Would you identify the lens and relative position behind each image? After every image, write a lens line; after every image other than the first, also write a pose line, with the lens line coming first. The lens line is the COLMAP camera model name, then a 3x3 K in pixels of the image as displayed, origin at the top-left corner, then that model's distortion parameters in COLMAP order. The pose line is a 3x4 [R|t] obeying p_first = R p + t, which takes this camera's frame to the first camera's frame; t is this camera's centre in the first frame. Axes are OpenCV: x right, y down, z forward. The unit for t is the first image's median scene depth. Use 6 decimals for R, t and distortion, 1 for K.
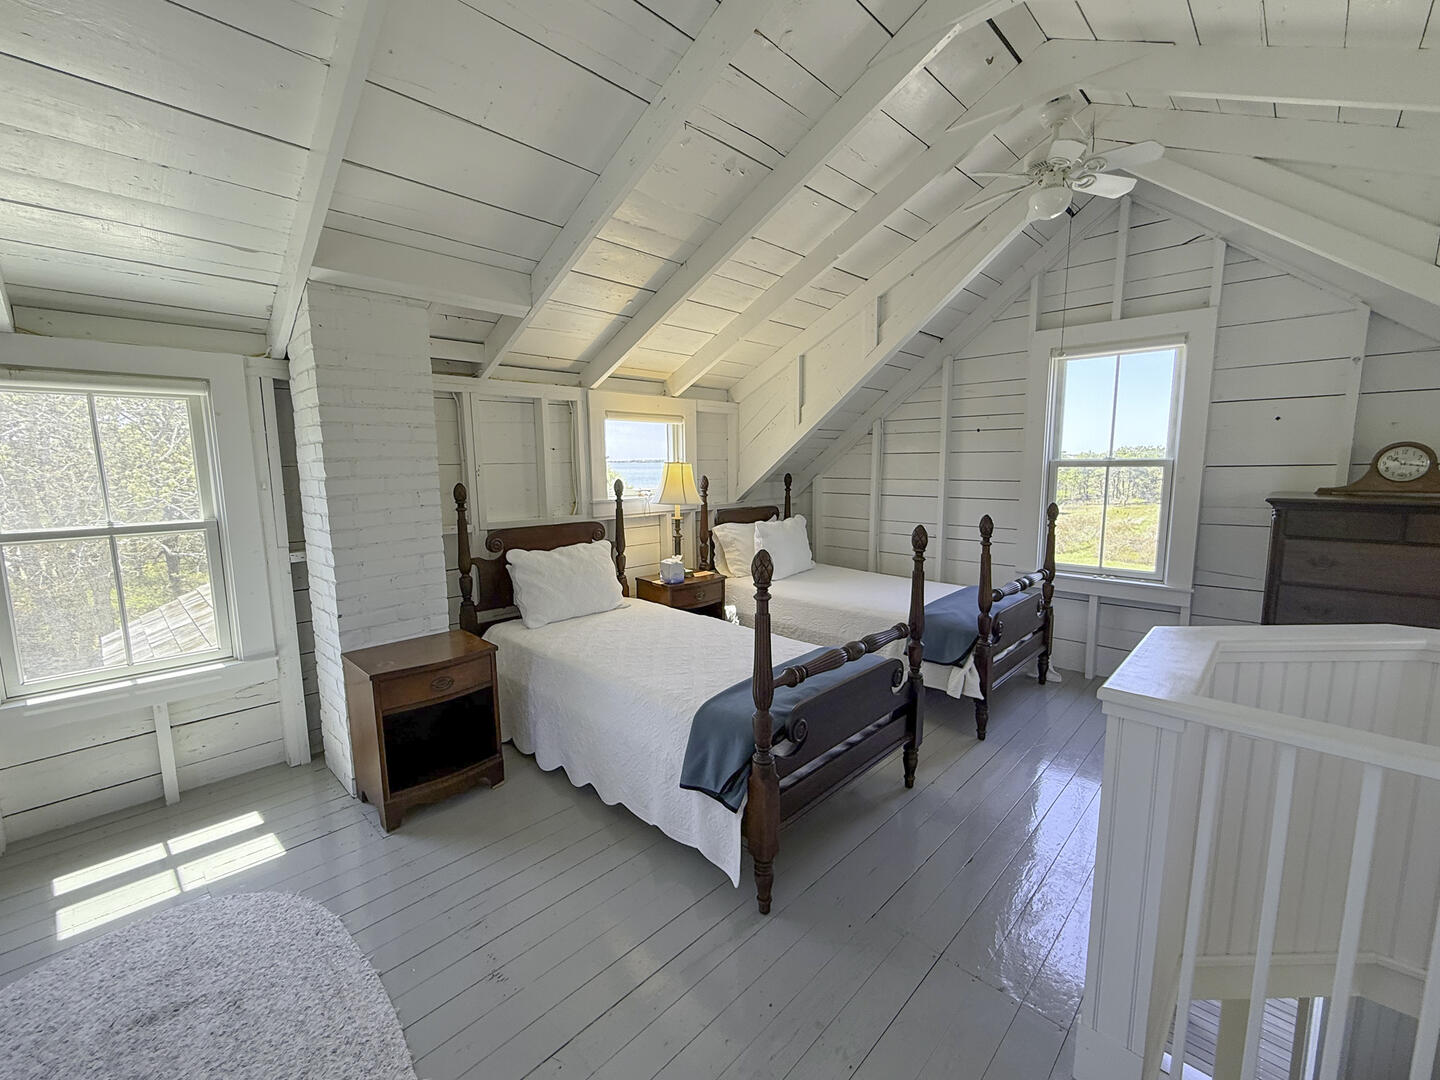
lens RADIAL K [[604.2, 0, 725.8], [0, 604.2, 543.0], [0, 0, 1]] dist [-0.002297, 0.000420]
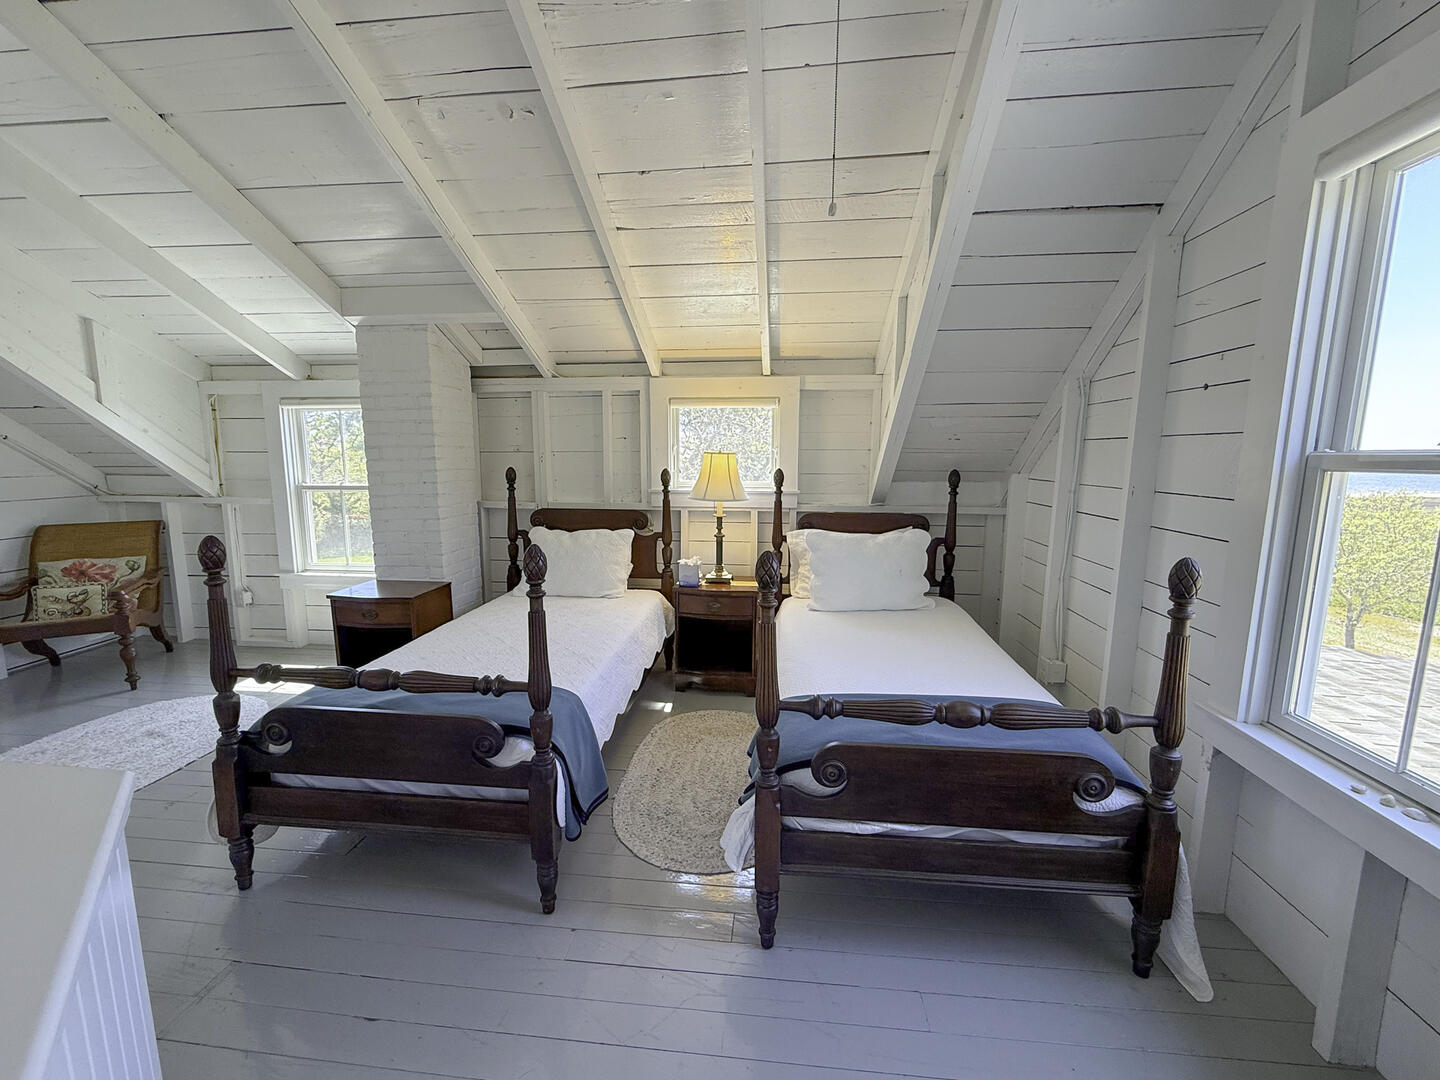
lens RADIAL K [[604.2, 0, 718.8], [0, 604.2, 547.9], [0, 0, 1]] dist [-0.002297, 0.000420]
pose [[0.608644, 0.129933, -0.782732, 0.642906], [-0.113013, 0.990639, 0.076568, -0.064145], [0.785354, 0.041857, 0.617630, 0.475936]]
